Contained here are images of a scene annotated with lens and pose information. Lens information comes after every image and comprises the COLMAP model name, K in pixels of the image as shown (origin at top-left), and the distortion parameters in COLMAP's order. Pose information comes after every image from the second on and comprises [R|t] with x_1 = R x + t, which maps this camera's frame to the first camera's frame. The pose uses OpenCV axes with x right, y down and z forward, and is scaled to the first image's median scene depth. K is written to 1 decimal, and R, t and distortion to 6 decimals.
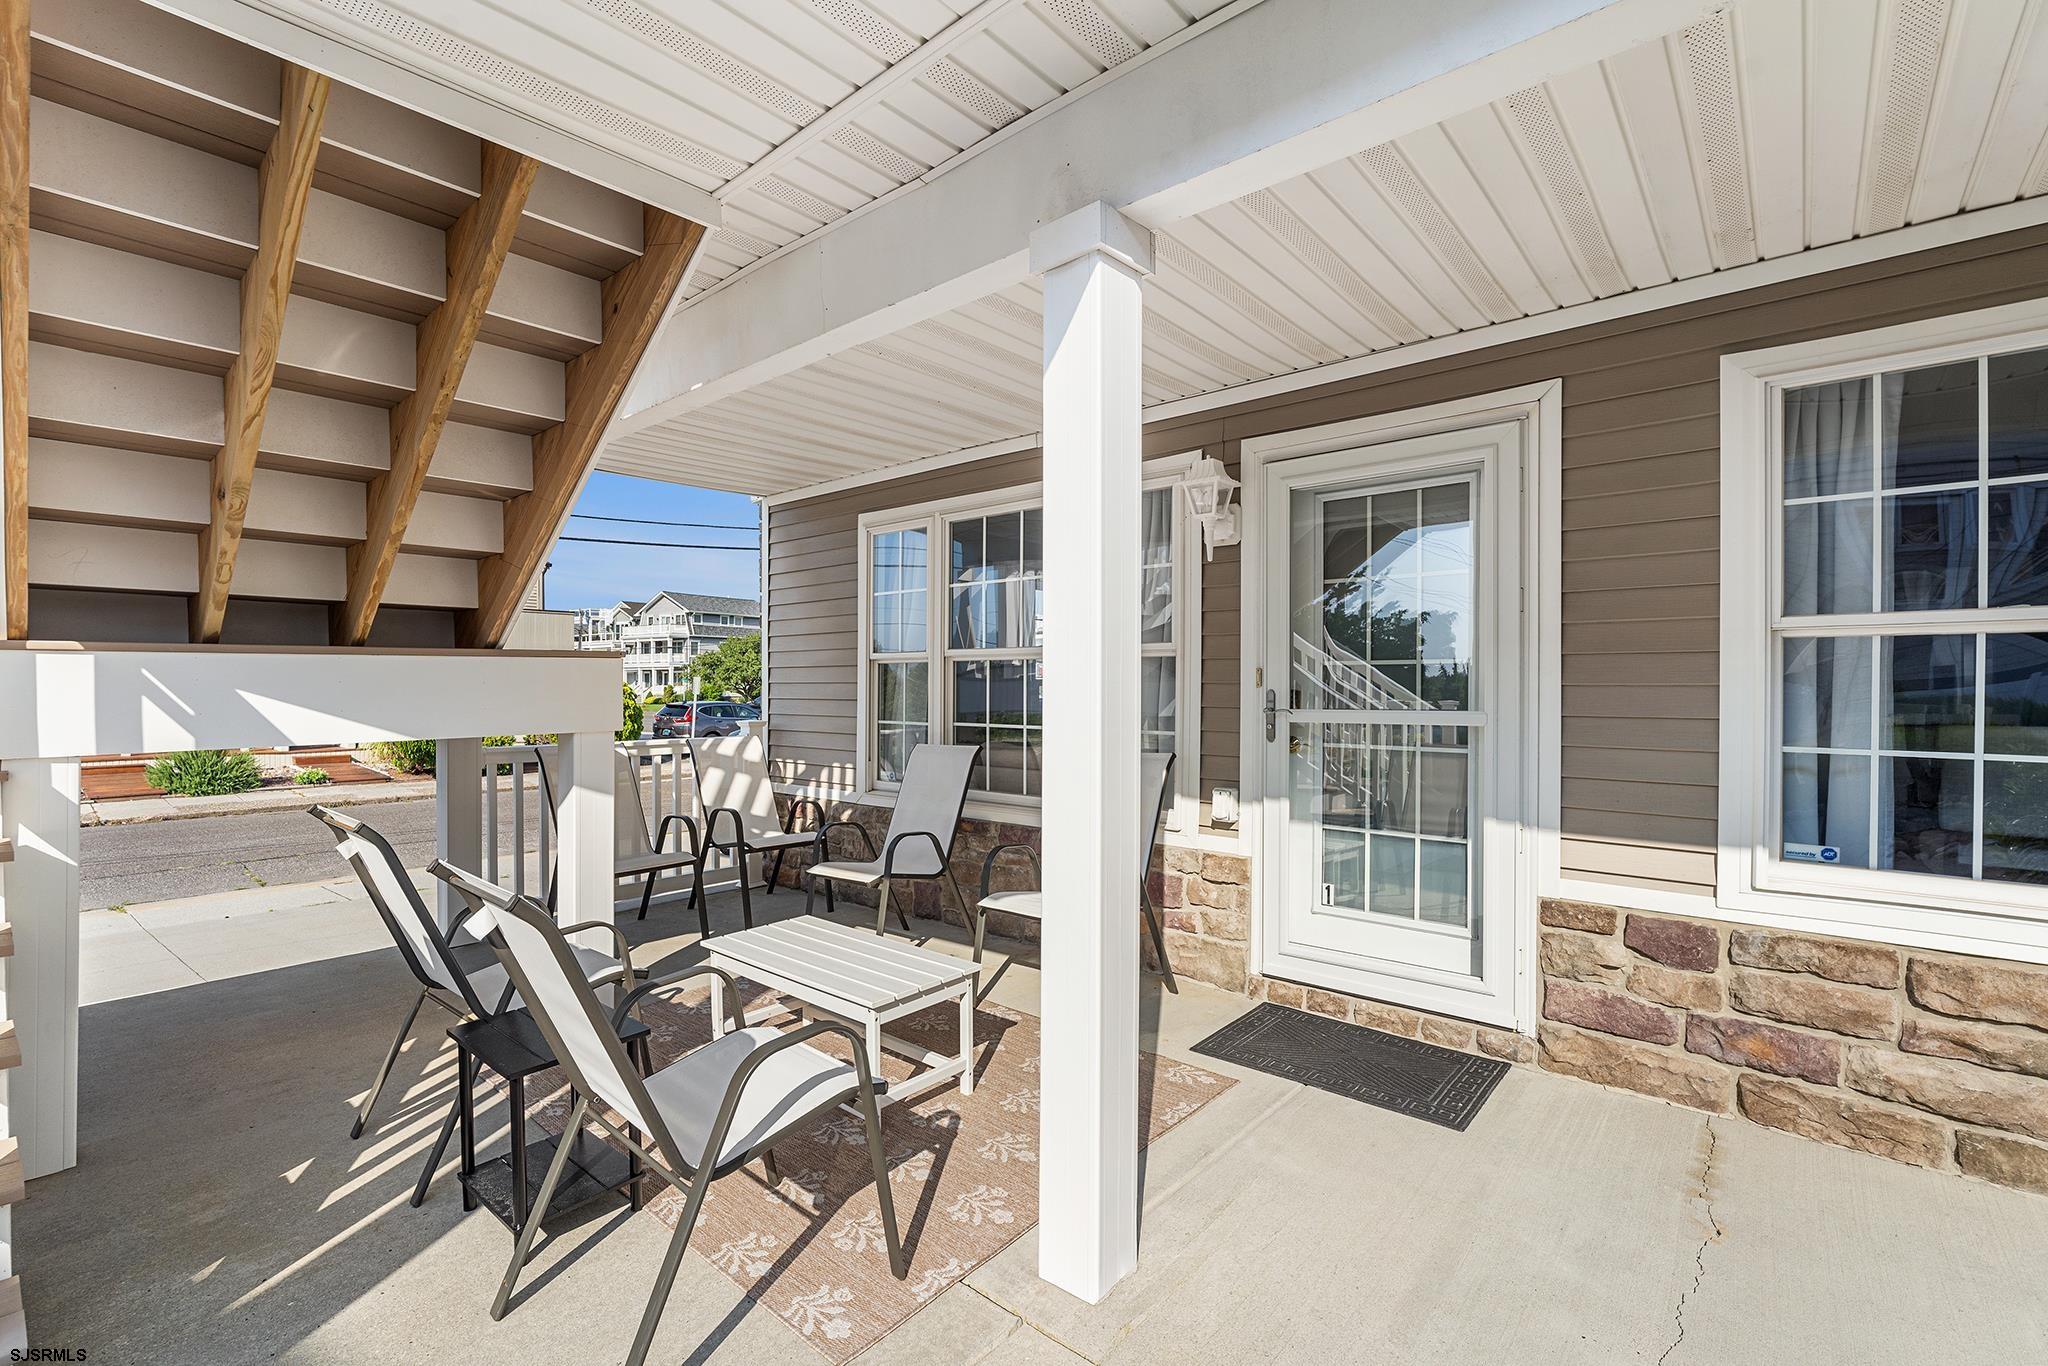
lens RADIAL K [[920.0, 0, 1007.8], [0, 920.0, 690.9], [0, 0, 1]] dist [-0.004103, -0.000264]
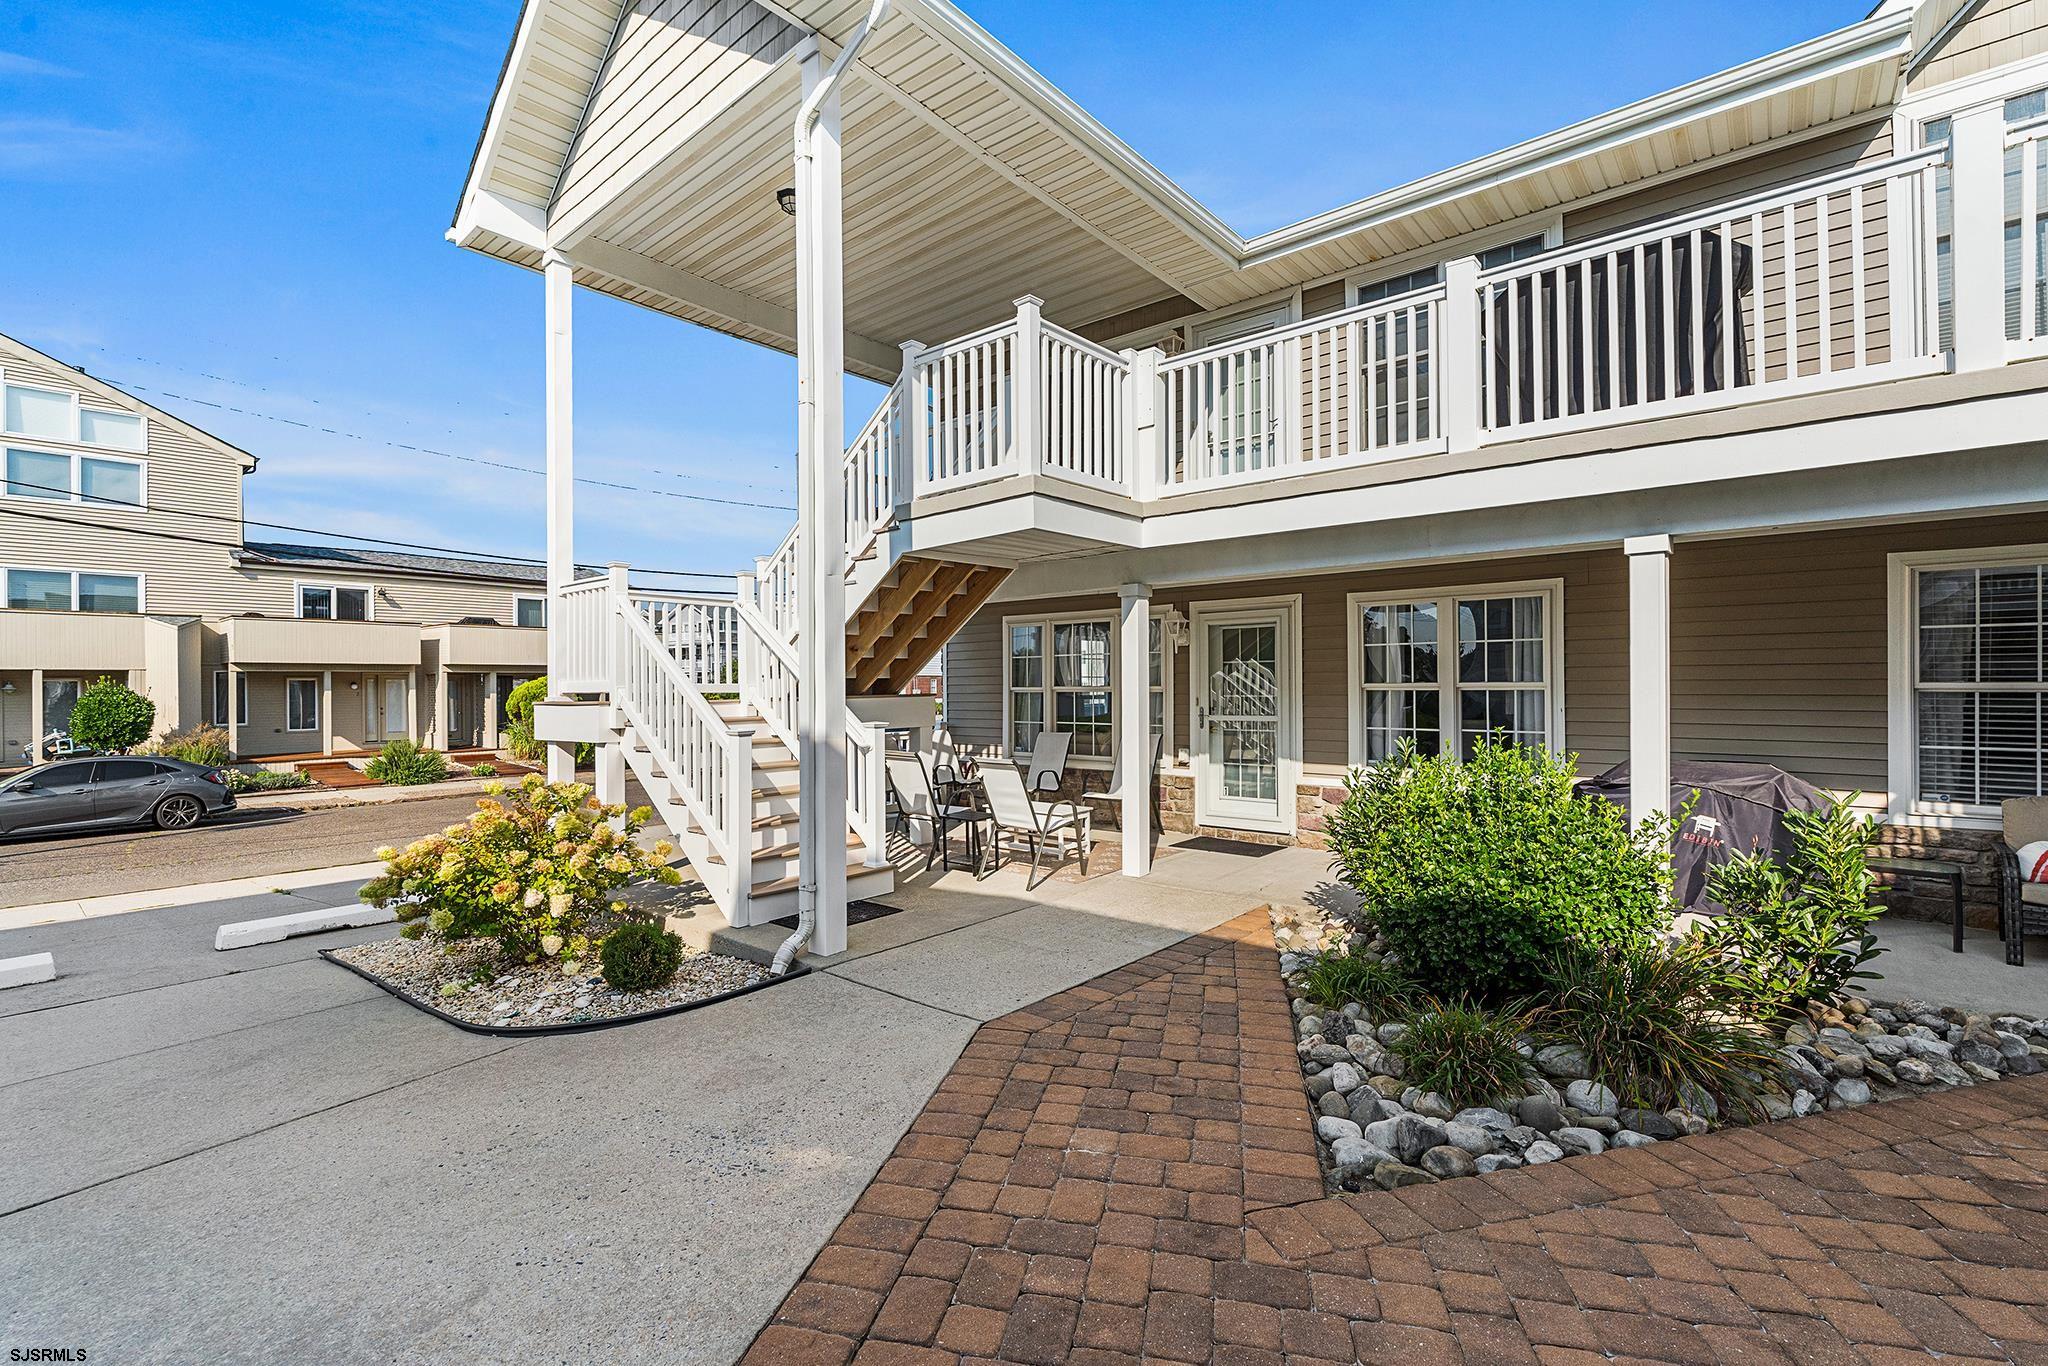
lens RADIAL K [[920.0, 0, 1007.8], [0, 920.0, 690.9], [0, 0, 1]] dist [-0.004103, -0.000264]
pose [[0.999940, -0.010586, 0.002738, -0.224748], [0.010581, 0.999943, 0.001715, -0.052821], [-0.002756, -0.001686, 0.999995, -1.379106]]
